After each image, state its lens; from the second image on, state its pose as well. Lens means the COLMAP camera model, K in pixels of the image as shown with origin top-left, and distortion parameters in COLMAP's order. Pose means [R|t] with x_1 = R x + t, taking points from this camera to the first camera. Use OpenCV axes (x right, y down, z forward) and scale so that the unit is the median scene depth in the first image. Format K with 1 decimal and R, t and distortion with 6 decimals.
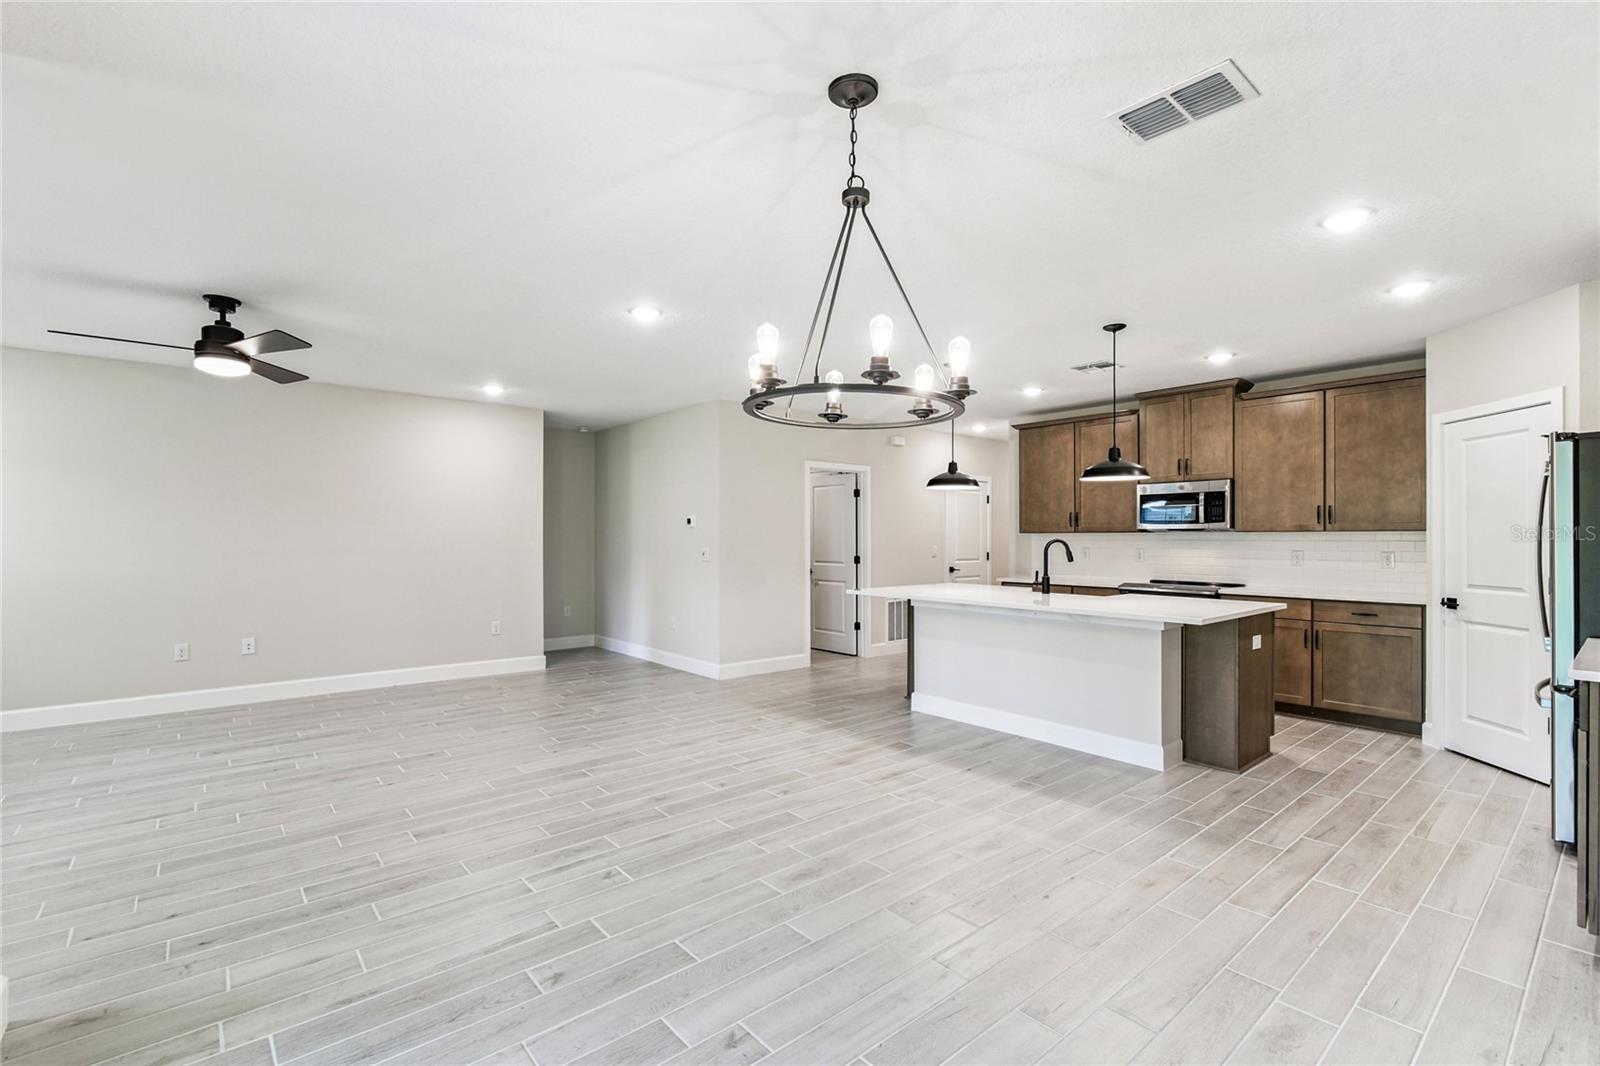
lens RADIAL K [[712.7, 0, 797.8], [0, 712.7, 539.0], [0, 0, 1]] dist [0.003567, -0.001738]
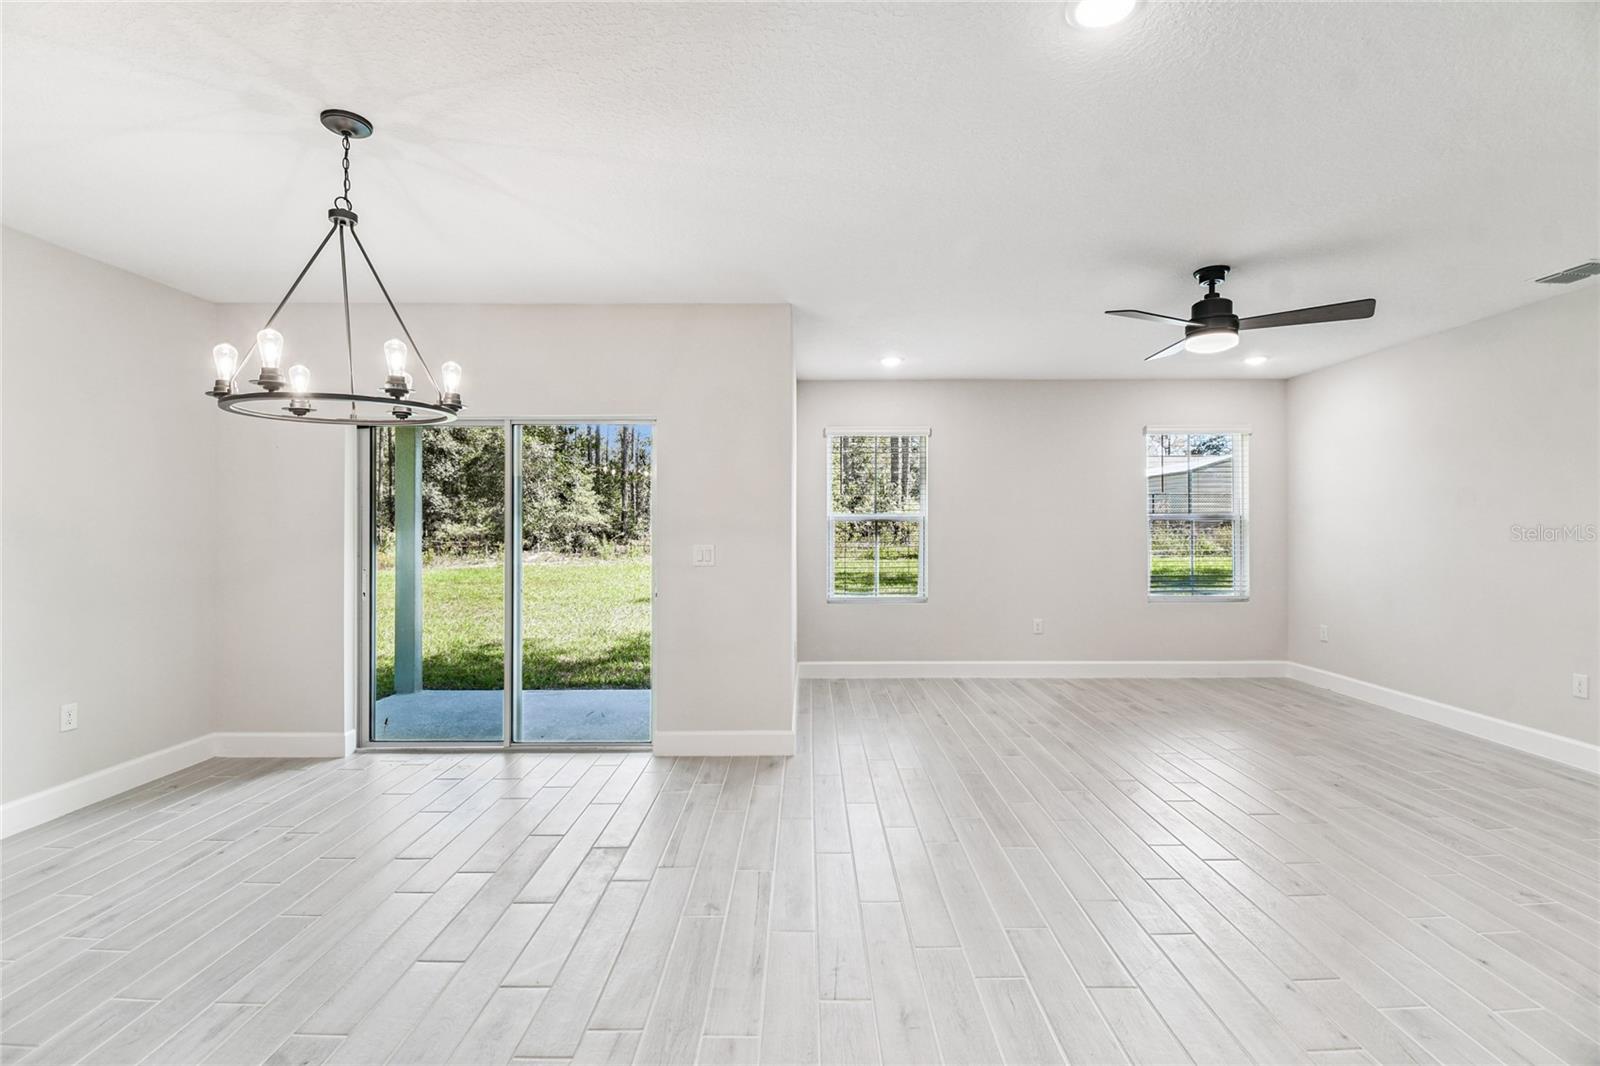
lens RADIAL K [[712.7, 0, 810.2], [0, 712.7, 522.8], [0, 0, 1]] dist [0.003567, -0.001738]
pose [[-0.643466, -0.003087, -0.765468, 0.200867], [0.001205, 0.999987, -0.005047, -0.001818], [0.765474, -0.004170, -0.643454, 0.989403]]
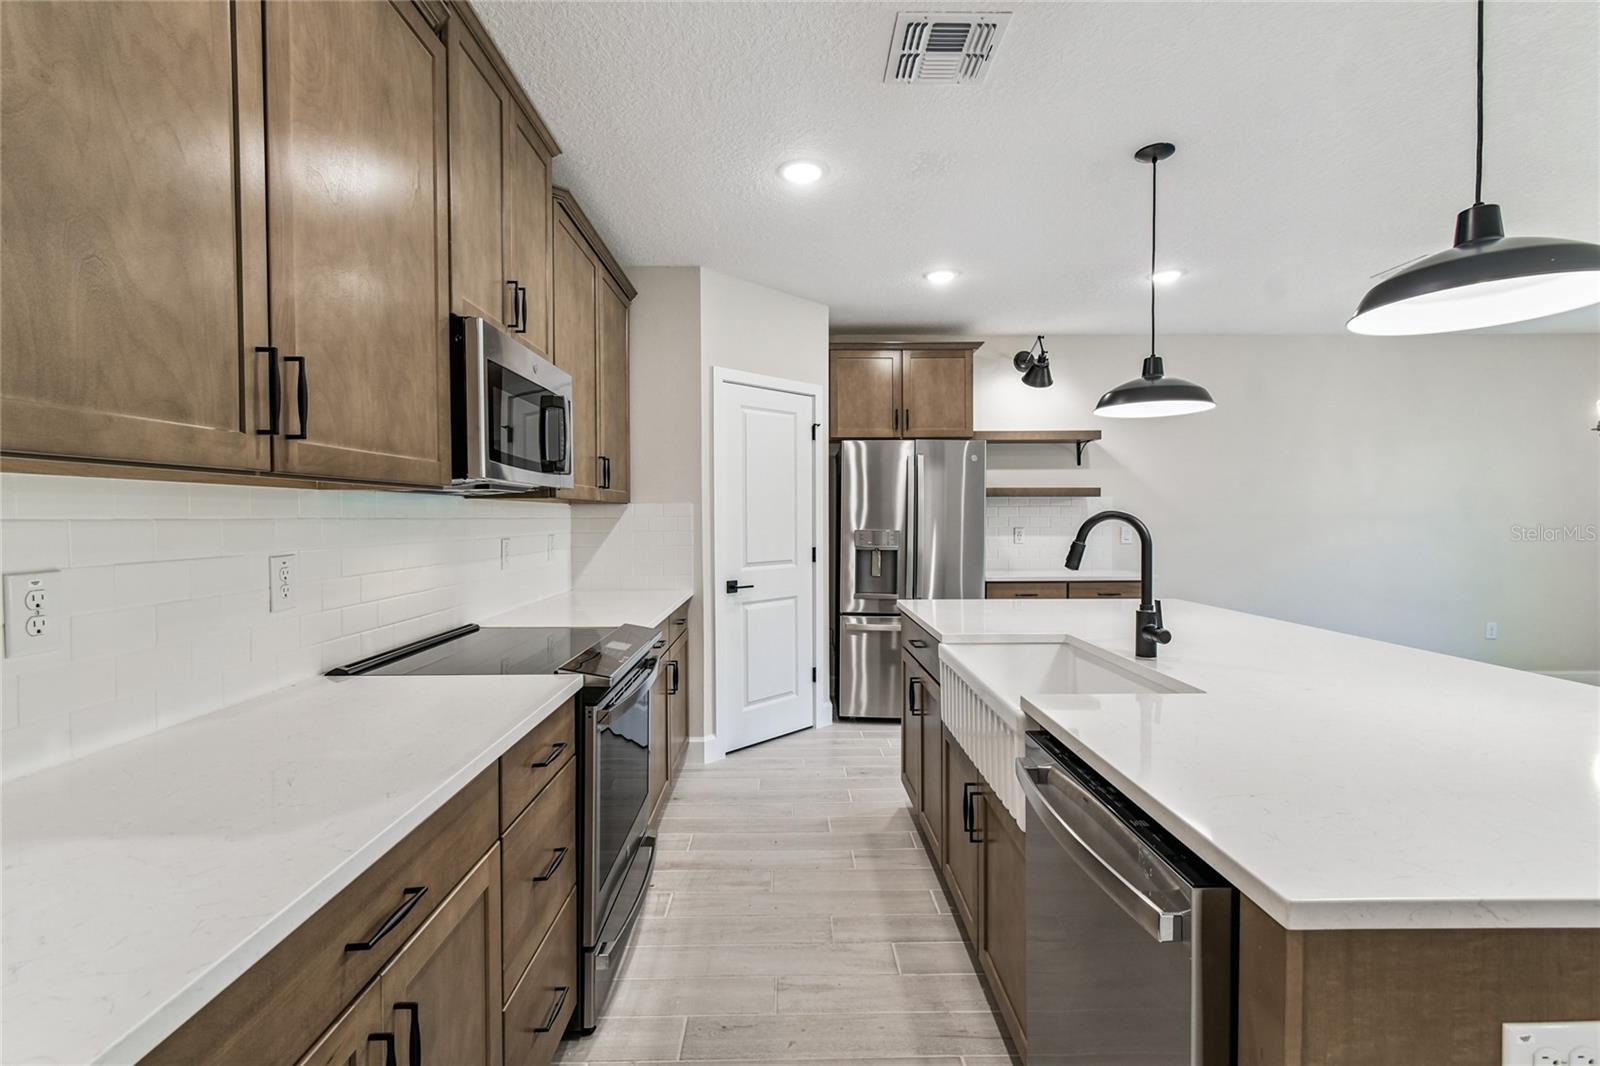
lens RADIAL K [[712.7, 0, 798.8], [0, 712.7, 534.1], [0, 0, 1]] dist [0.003567, -0.001738]
pose [[-0.774541, -0.012825, 0.632393, 0.273733], [0.004405, 0.999661, 0.025669, 0.001810], [-0.632508, 0.022668, -0.774222, 1.535515]]
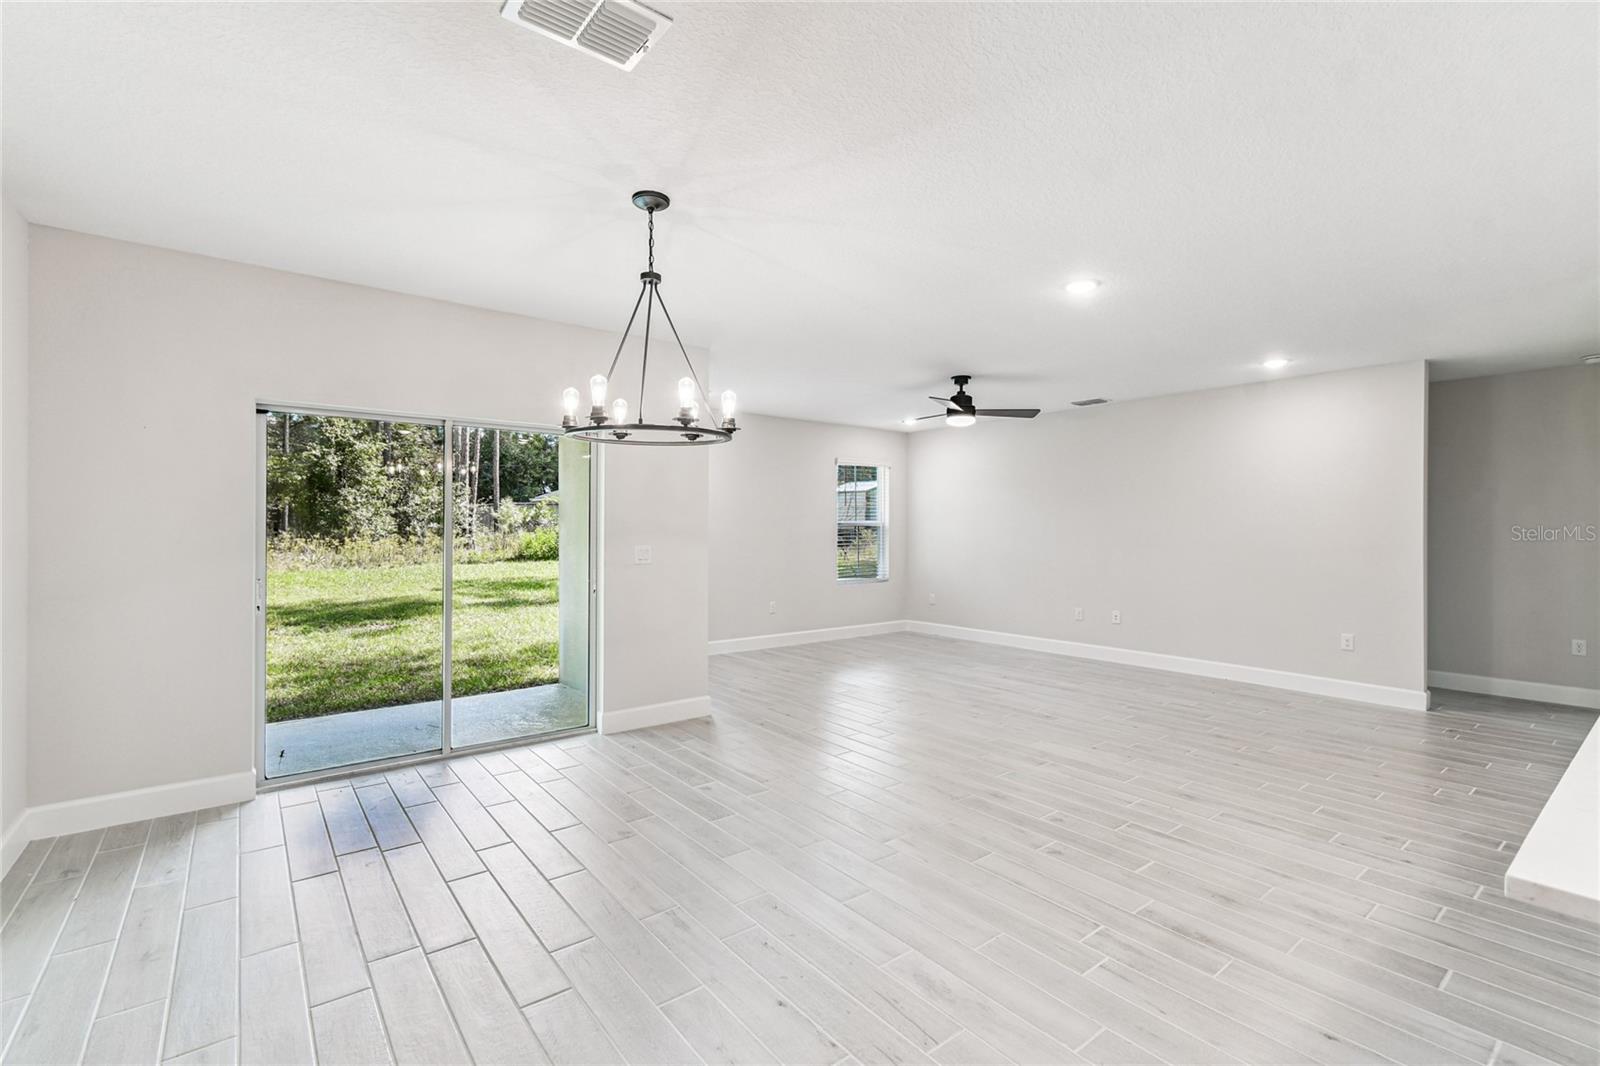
lens RADIAL K [[712.7, 0, 799.2], [0, 712.7, 530.6], [0, 0, 1]] dist [0.003567, -0.001738]
pose [[-0.033934, 0.002751, -0.999420, 0.620215], [-0.003916, 0.999988, 0.002885, -0.004726], [0.999416, 0.004012, -0.033922, 0.581385]]
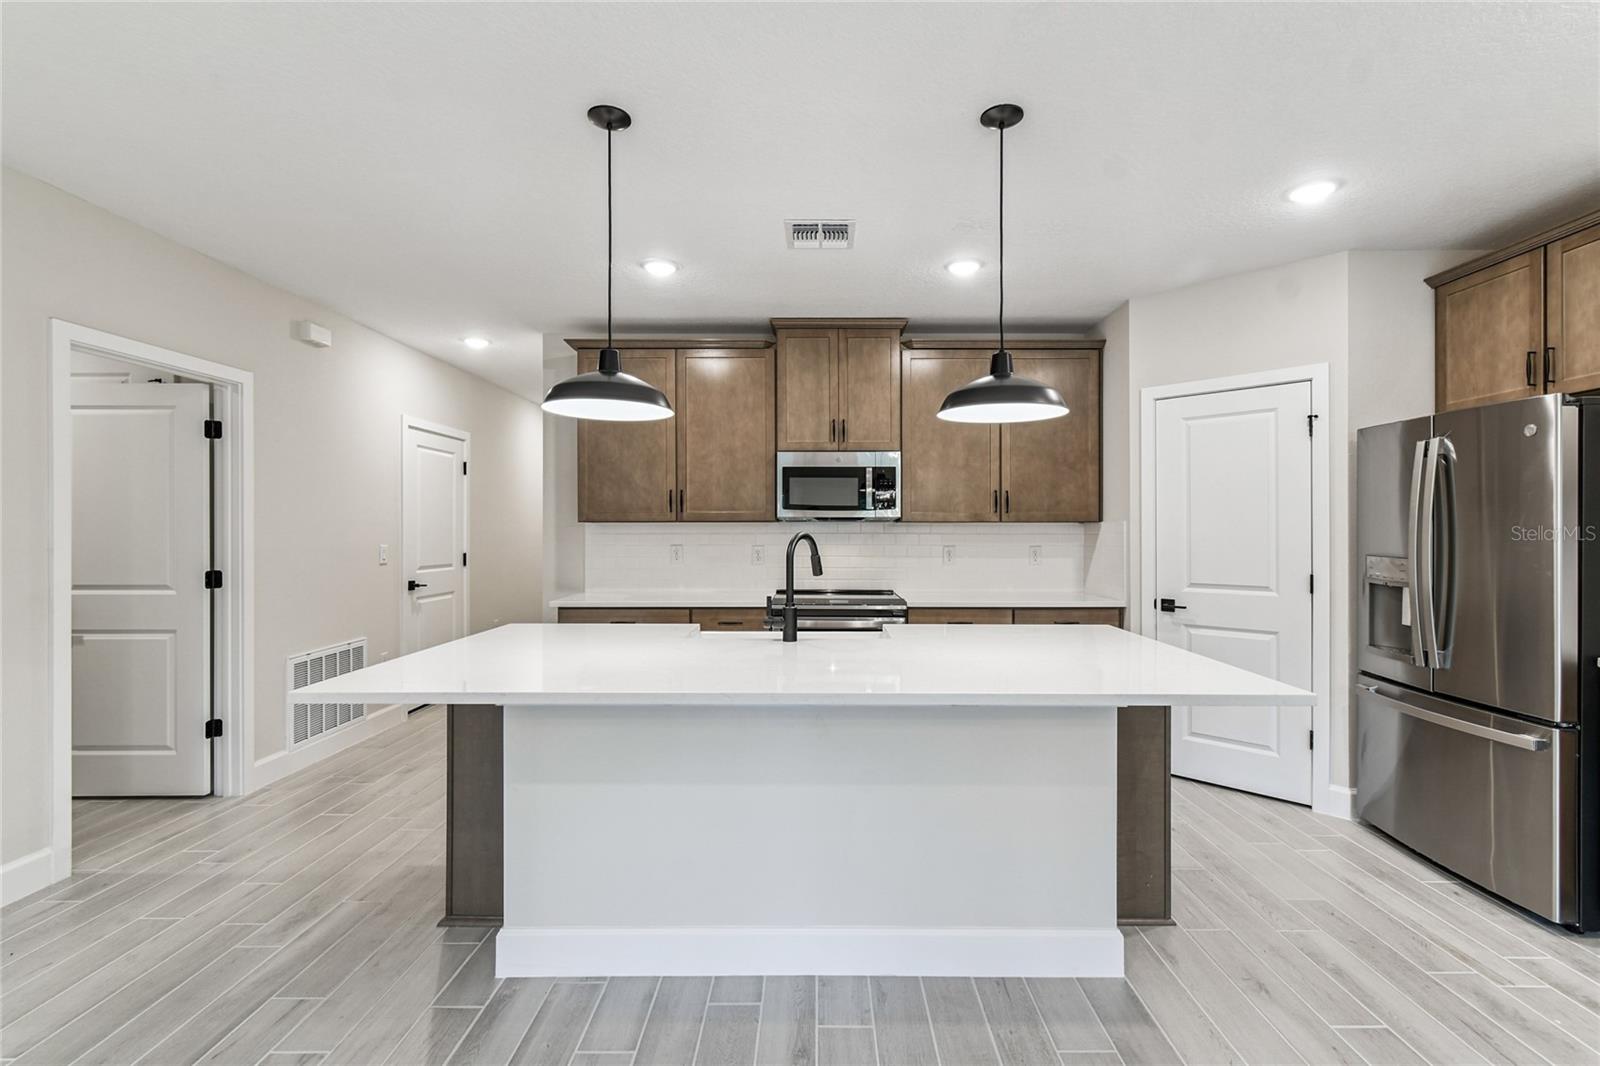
lens RADIAL K [[712.7, 0, 818.7], [0, 712.7, 532.3], [0, 0, 1]] dist [0.003567, -0.001738]
pose [[0.641808, -0.003417, 0.766858, -0.028030], [0.001066, 0.999993, 0.003564, -0.002540], [-0.766865, -0.001470, 0.641807, 0.720268]]
